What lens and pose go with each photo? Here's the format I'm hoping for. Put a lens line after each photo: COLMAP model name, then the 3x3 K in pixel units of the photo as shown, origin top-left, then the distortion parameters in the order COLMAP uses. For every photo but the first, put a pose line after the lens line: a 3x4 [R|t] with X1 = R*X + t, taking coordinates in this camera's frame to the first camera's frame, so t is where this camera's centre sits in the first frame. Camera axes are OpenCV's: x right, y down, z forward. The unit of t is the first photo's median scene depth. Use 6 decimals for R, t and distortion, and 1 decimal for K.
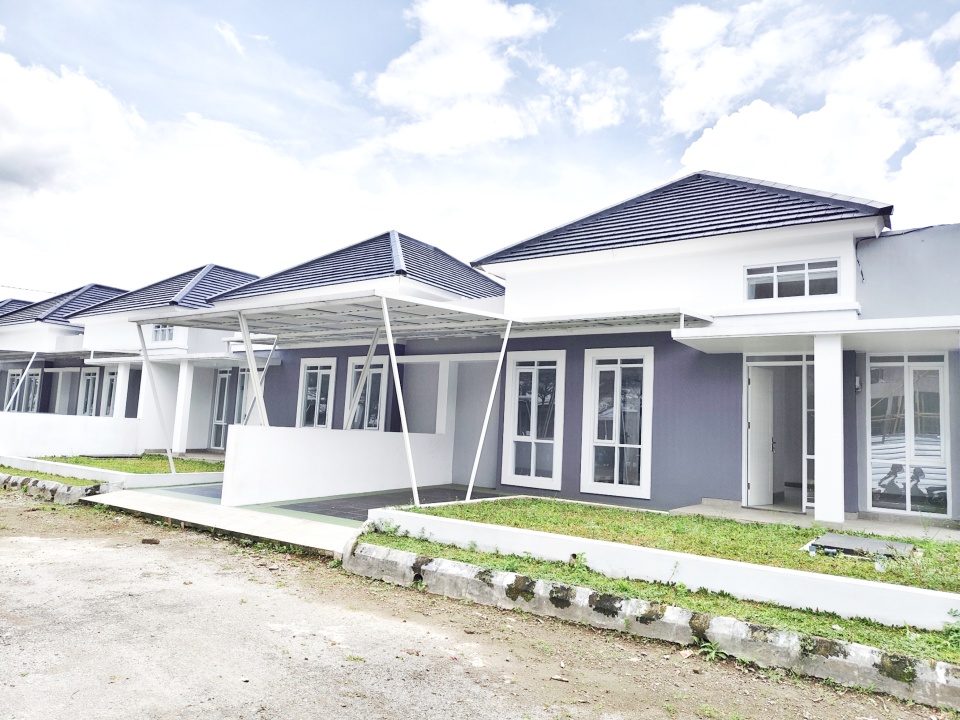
lens RADIAL K [[664.4, 0, 480.0], [0, 664.4, 360.0], [0, 0, 1]] dist [0.008165, -0.000660]
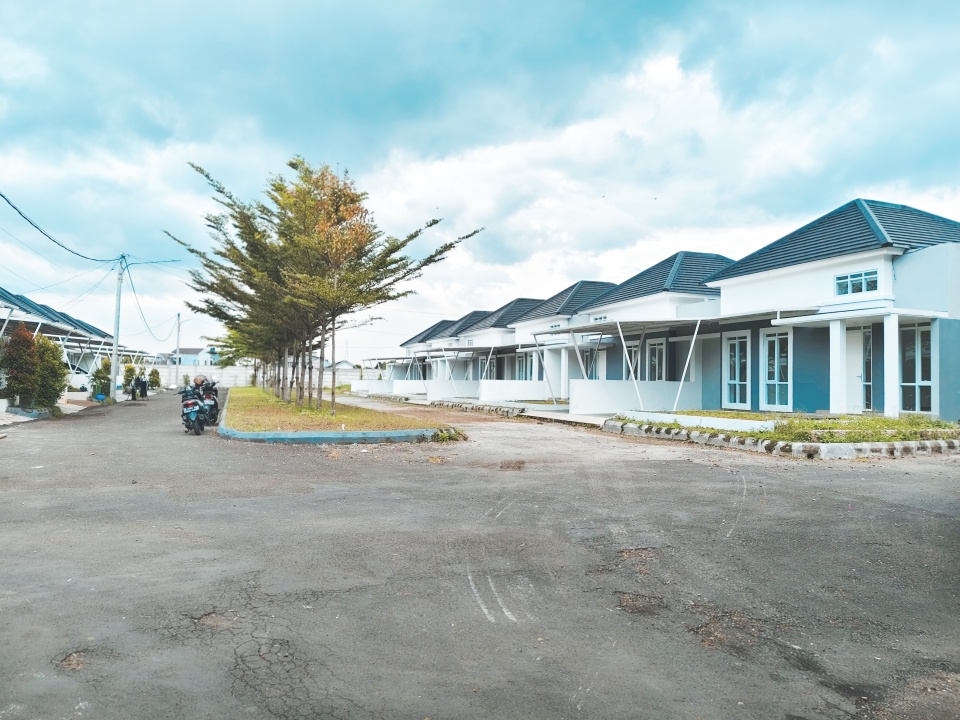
lens RADIAL K [[664.4, 0, 480.0], [0, 664.4, 360.0], [0, 0, 1]] dist [0.008165, -0.000660]
pose [[0.822352, -0.056871, -0.566130, 0.492761], [0.085644, 0.996028, 0.024348, -0.036287], [0.562496, -0.068508, 0.823957, -0.774899]]
